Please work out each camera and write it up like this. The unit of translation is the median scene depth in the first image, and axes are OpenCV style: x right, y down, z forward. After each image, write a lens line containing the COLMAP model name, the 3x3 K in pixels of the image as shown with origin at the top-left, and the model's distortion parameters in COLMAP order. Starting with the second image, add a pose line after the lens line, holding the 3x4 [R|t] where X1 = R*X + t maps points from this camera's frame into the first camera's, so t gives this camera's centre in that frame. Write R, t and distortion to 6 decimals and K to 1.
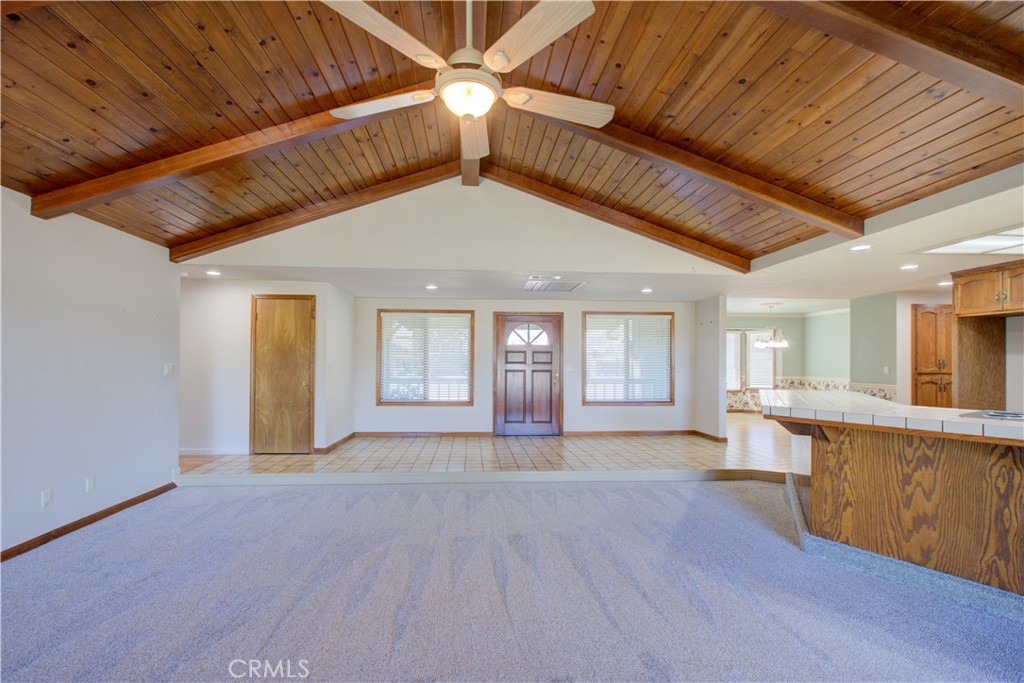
lens RADIAL K [[491.0, 0, 519.1], [0, 491.0, 357.6], [0, 0, 1]] dist [-0.012614, 0.003330]
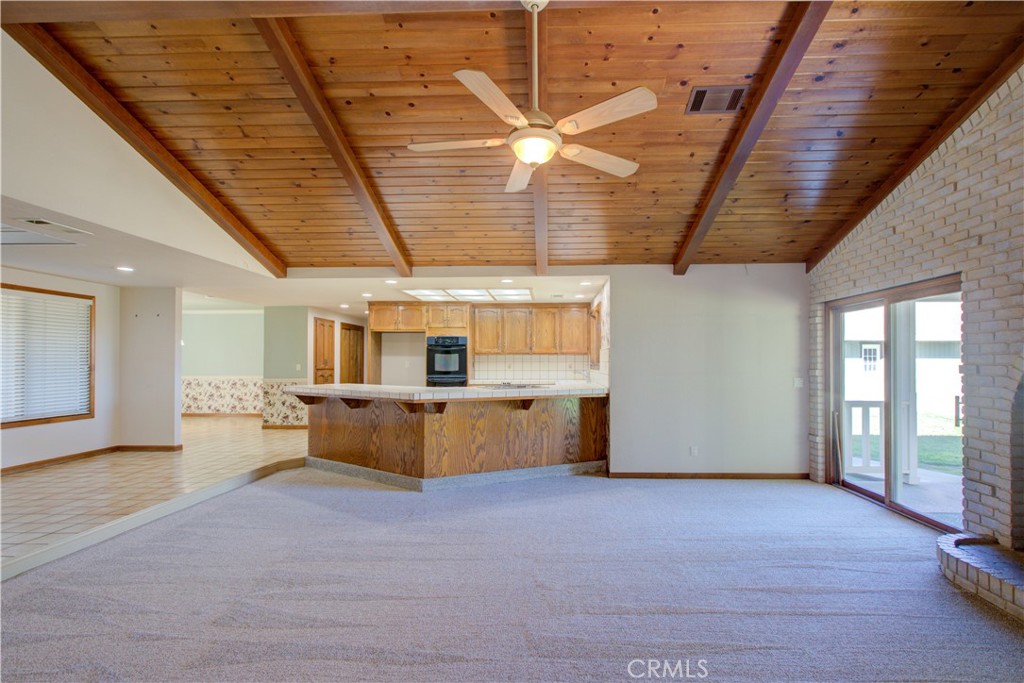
lens RADIAL K [[466.3, 0, 543.6], [0, 466.3, 360.8], [0, 0, 1]] dist [-0.007038, 0.004317]
pose [[0.090578, -0.002839, 0.995885, -0.511652], [-0.008205, 0.999960, 0.003597, -0.000506], [-0.995856, -0.008497, 0.090551, 0.349036]]
